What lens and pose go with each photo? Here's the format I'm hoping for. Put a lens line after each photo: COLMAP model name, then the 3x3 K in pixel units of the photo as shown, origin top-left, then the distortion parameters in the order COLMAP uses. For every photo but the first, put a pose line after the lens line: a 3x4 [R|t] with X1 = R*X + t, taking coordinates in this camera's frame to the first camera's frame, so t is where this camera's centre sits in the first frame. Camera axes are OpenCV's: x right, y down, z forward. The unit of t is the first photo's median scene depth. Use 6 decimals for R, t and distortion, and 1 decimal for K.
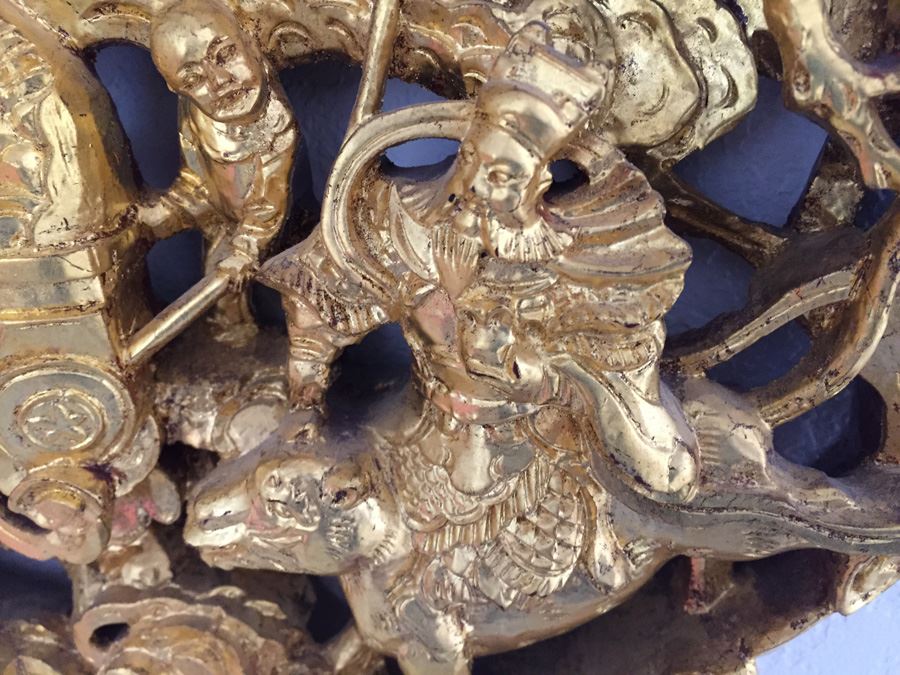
lens RADIAL K [[791.9, 0, 448.4], [0, 791.9, 334.8], [0, 0, 1]] dist [0.083419, -0.146456]
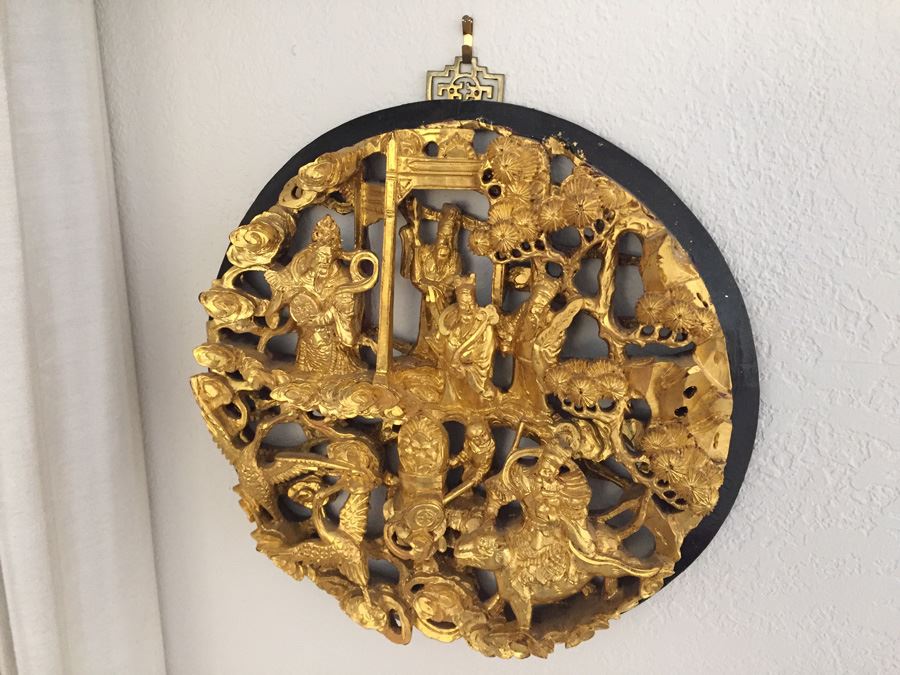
lens RADIAL K [[791.9, 0, 441.2], [0, 791.9, 342.2], [0, 0, 1]] dist [0.083419, -0.146456]
pose [[0.989488, 0.068046, -0.127604, 0.001368], [-0.083364, 0.989410, -0.118817, -0.279844], [0.118167, 0.128205, 0.984683, -2.854607]]
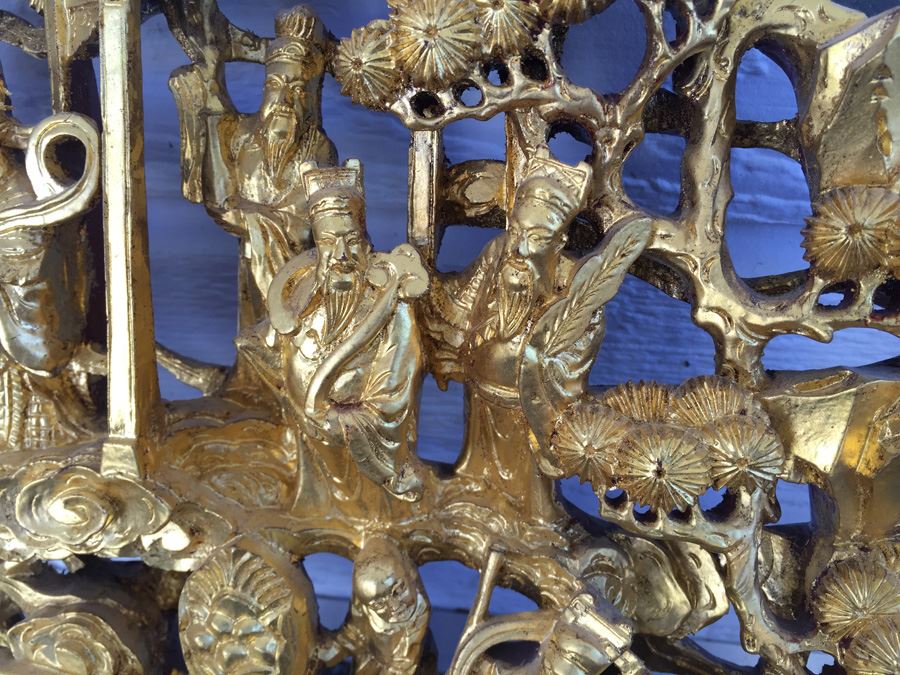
lens RADIAL K [[791.9, 0, 450.5], [0, 791.9, 338.4], [0, 0, 1]] dist [0.083419, -0.146456]
pose [[0.999129, 0.030868, -0.028069, -0.124736], [-0.036041, 0.977470, -0.207977, -0.459159], [0.021017, 0.208807, 0.977731, -0.630693]]
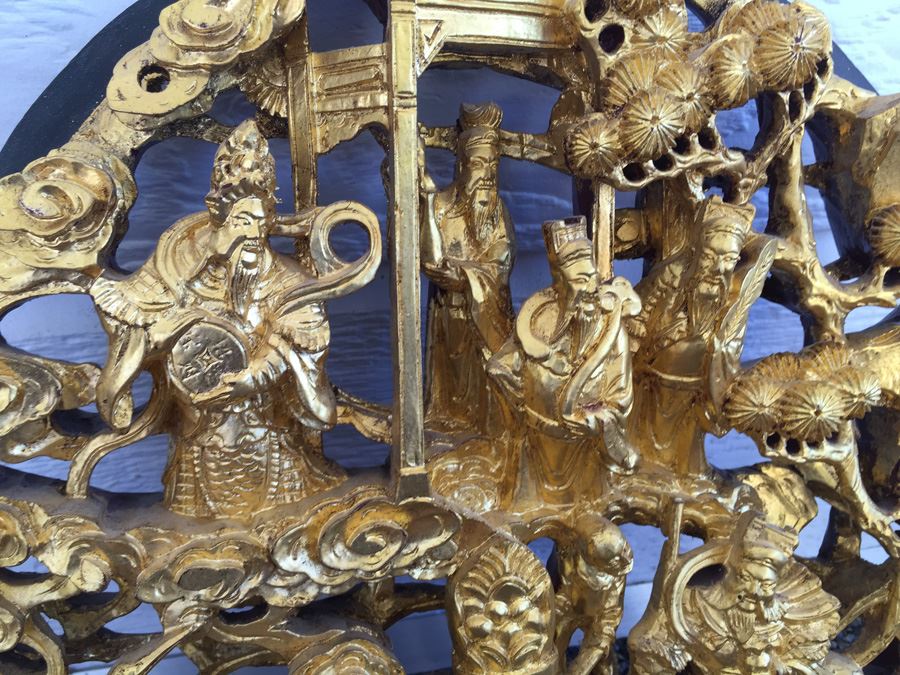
lens RADIAL K [[791.9, 0, 451.1], [0, 791.9, 338.4], [0, 0, 1]] dist [0.083419, -0.146456]
pose [[0.947712, -0.110566, 0.299361, -1.128811], [0.184244, 0.955502, -0.230371, -0.421455], [-0.260568, 0.273481, 0.925912, -0.853160]]
